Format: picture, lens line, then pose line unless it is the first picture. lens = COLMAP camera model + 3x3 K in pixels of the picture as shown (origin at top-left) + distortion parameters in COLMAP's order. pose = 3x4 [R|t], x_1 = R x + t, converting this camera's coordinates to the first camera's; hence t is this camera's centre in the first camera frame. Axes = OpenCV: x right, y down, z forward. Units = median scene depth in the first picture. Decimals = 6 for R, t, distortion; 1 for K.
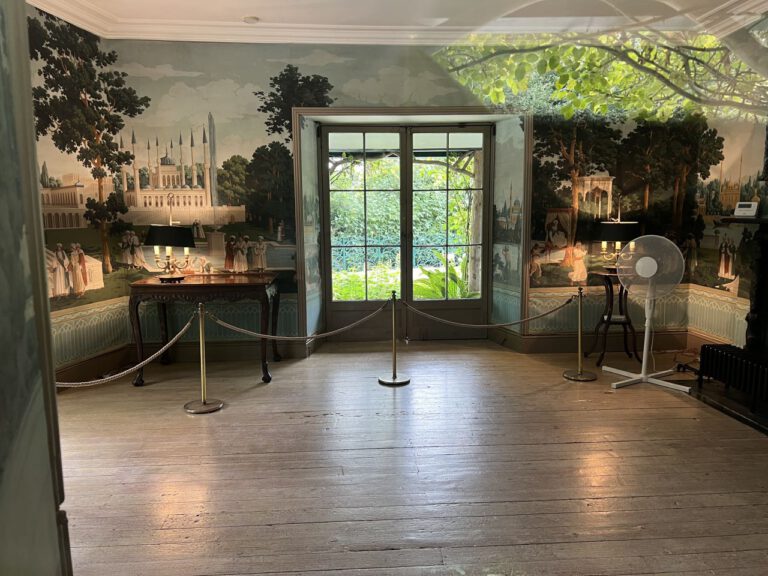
lens RADIAL K [[577.0, 0, 378.3], [0, 577.0, 289.9], [0, 0, 1]] dist [0.044877, -0.033229]
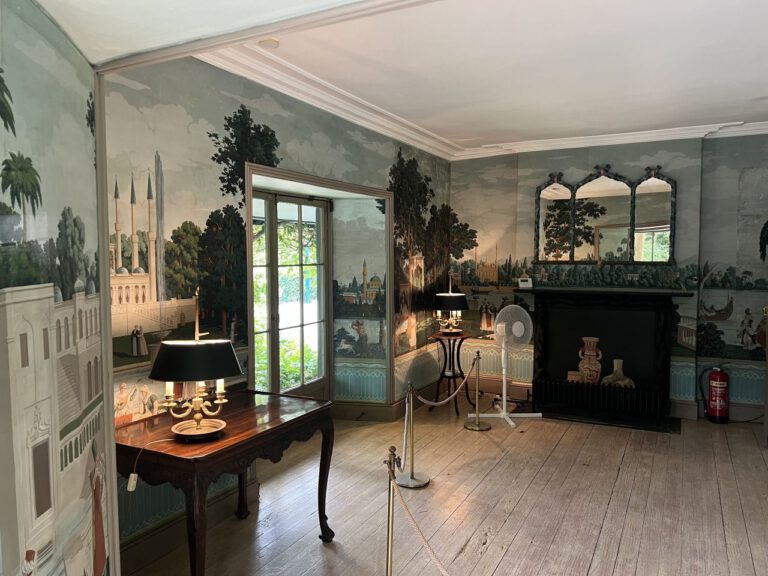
lens RADIAL K [[577.0, 0, 380.5], [0, 577.0, 290.2], [0, 0, 1]] dist [0.044877, -0.033229]
pose [[0.514074, -0.044677, 0.856581, -0.695301], [0.115048, 0.993210, -0.017242, -0.119169], [-0.849995, 0.107412, 0.515724, 0.487922]]
